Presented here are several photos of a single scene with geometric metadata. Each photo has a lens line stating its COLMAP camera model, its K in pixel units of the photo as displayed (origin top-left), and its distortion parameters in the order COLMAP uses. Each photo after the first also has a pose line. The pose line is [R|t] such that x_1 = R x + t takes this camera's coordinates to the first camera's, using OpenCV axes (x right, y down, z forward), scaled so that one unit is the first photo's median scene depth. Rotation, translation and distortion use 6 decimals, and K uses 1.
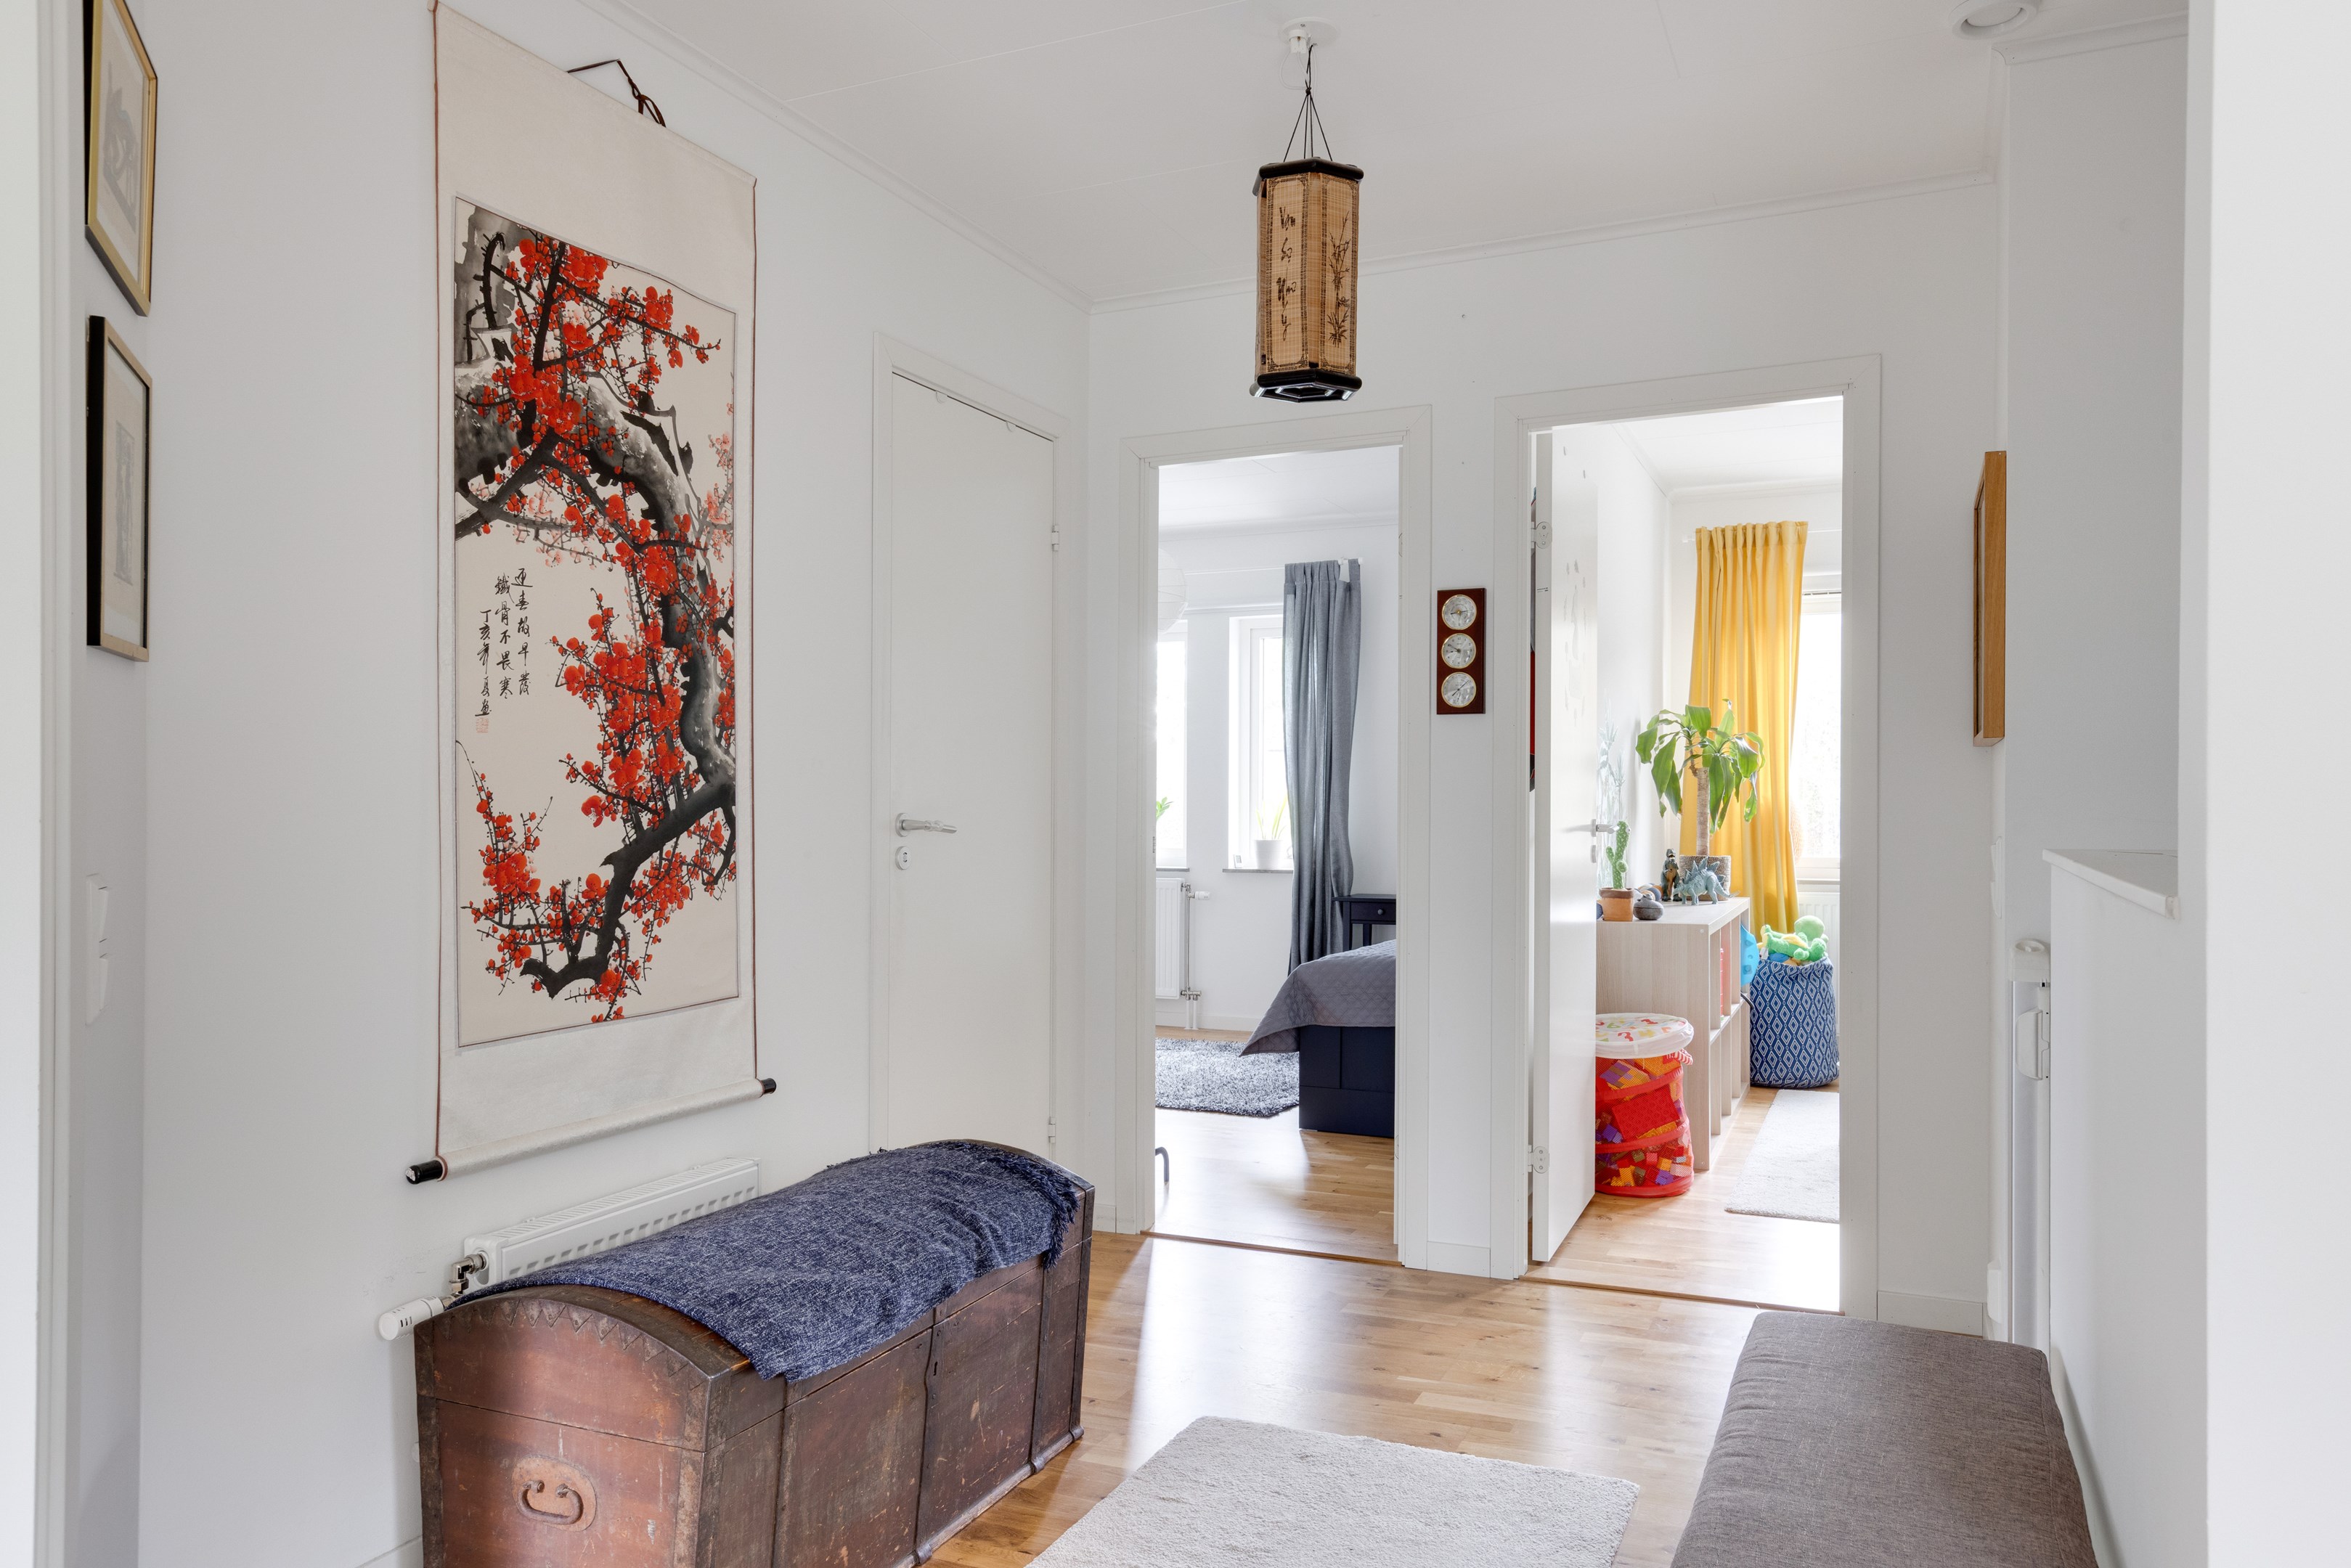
lens RADIAL K [[1625.1, 0, 1180.1], [0, 1625.1, 791.8], [0, 0, 1]] dist [-0.000982, -0.000209]
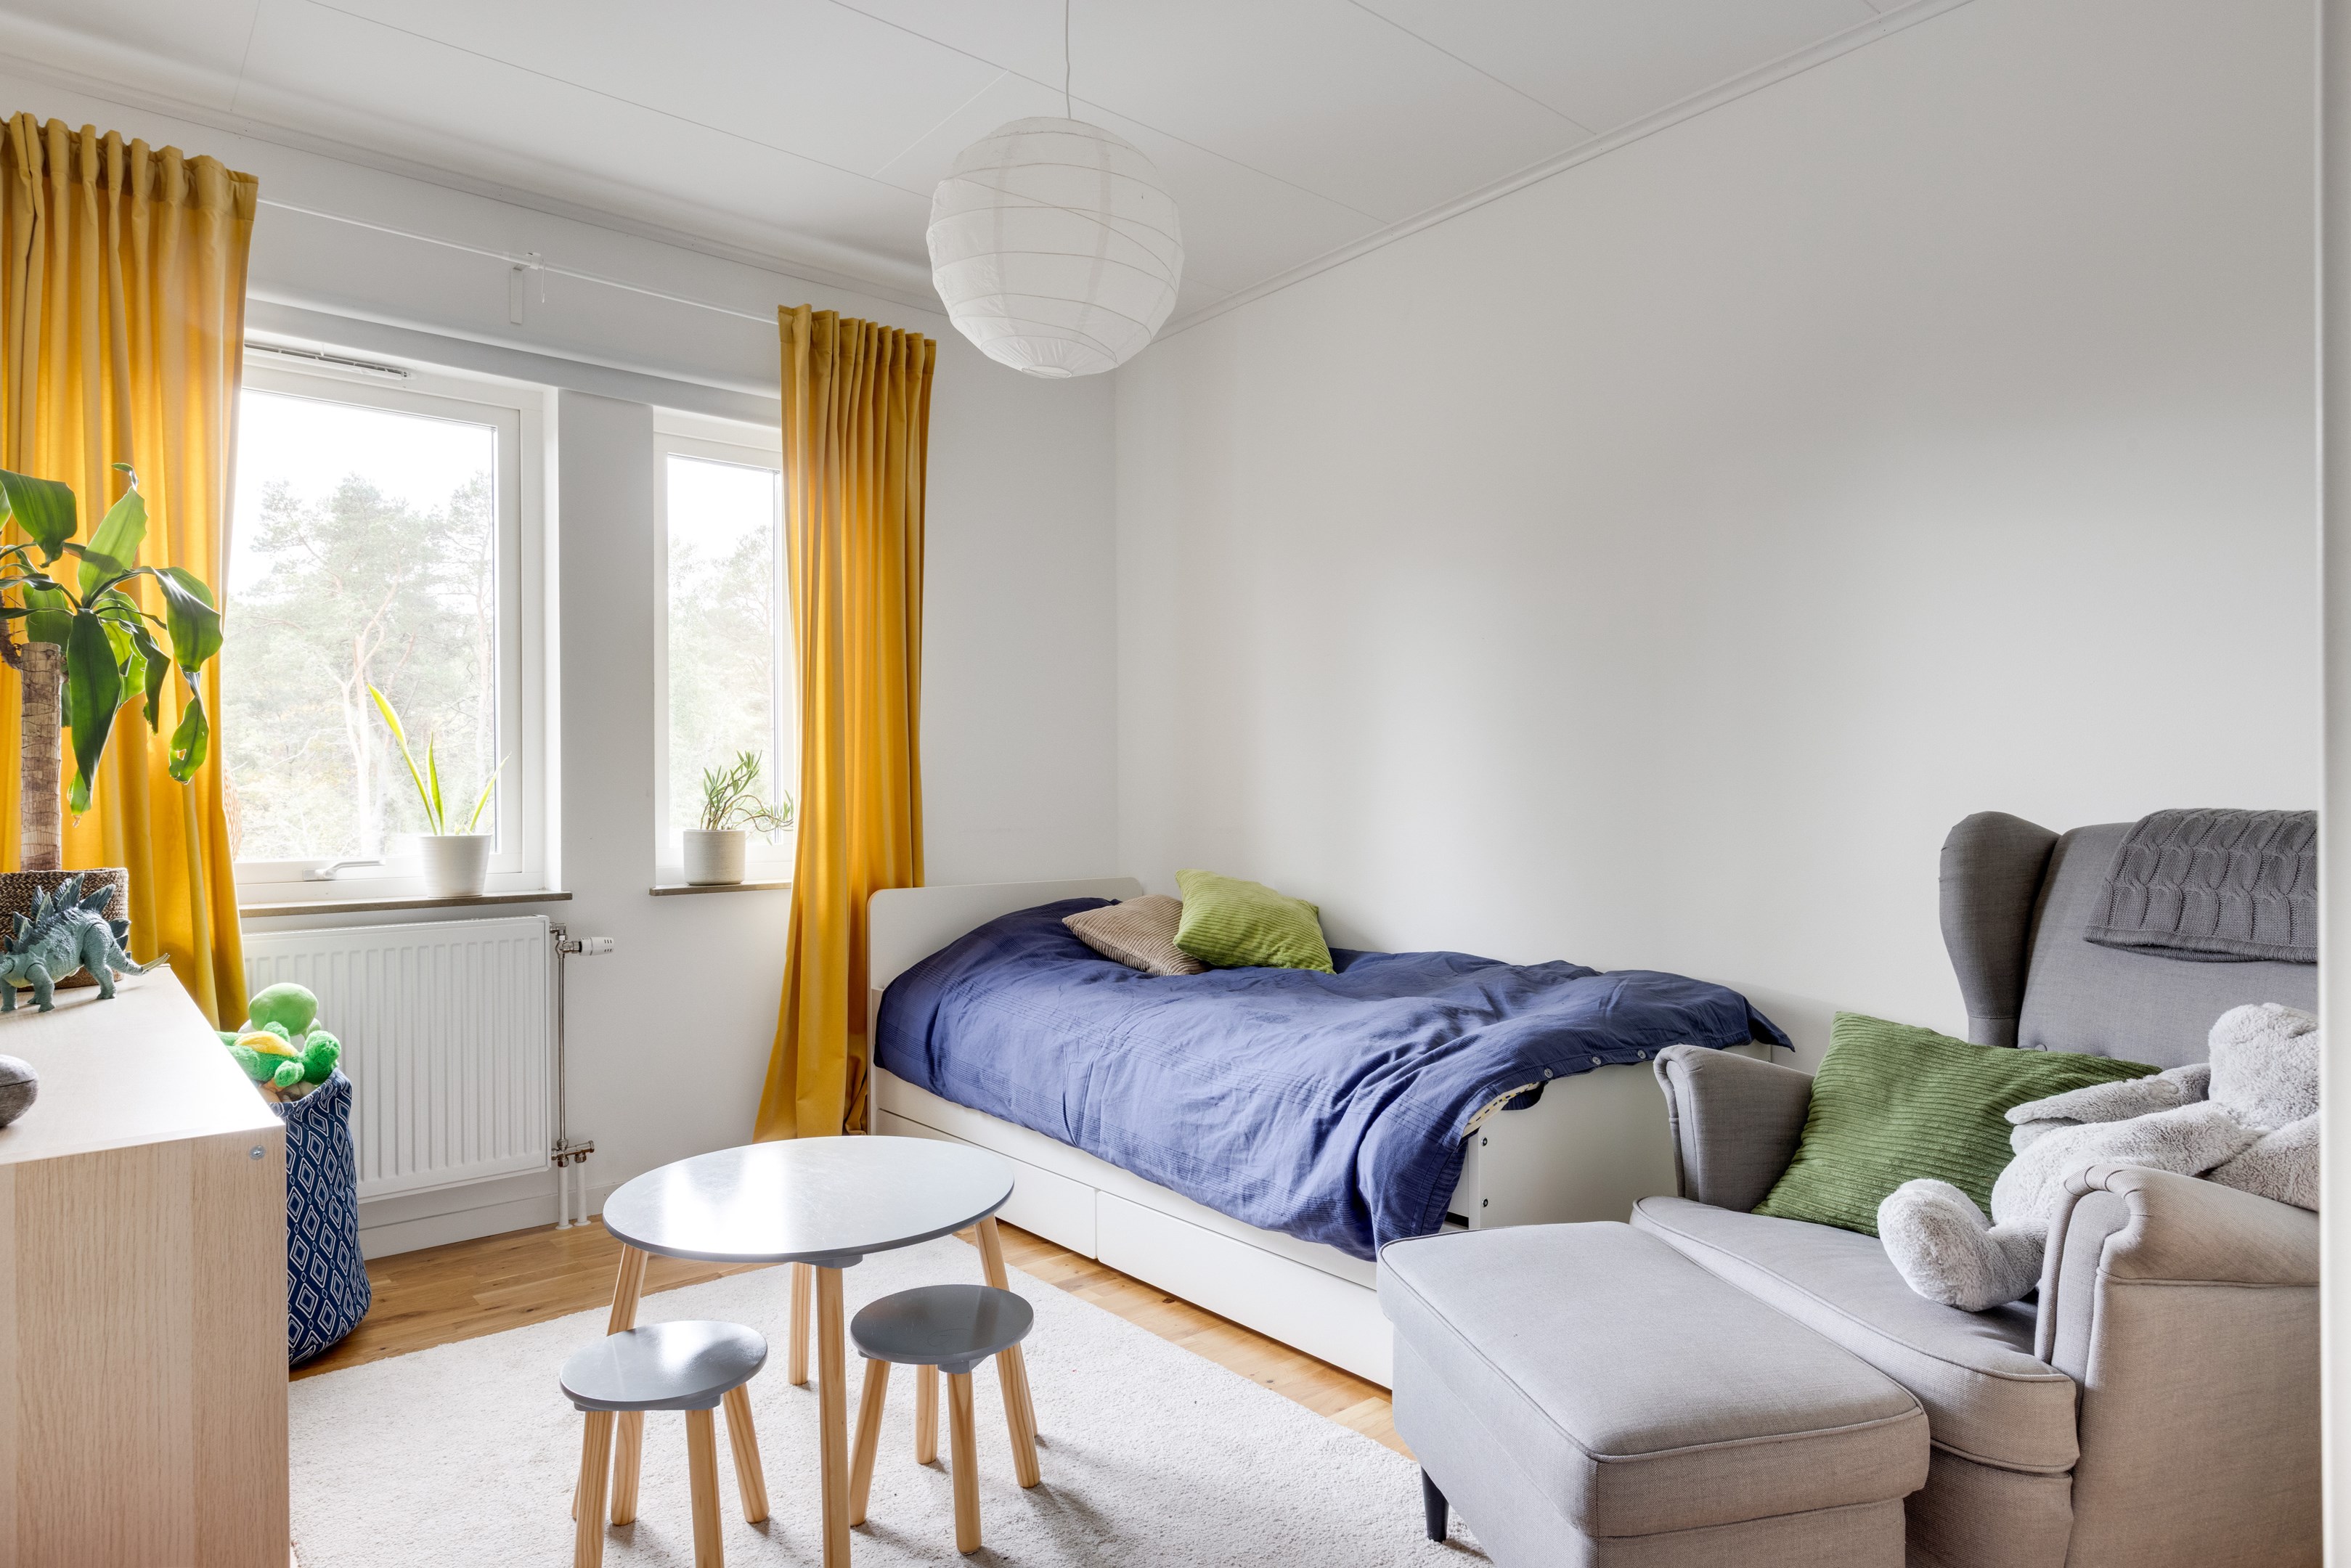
lens RADIAL K [[1356.4, 0, 1179.0], [0, 1356.4, 791.1], [0, 0, 1]] dist [0.003137, 0.001431]
pose [[0.433211, 0.000654, 0.901292, 0.142651], [-0.001353, 0.999999, -0.000076, 0.019770], [-0.901292, -0.001187, 0.433211, 0.596517]]
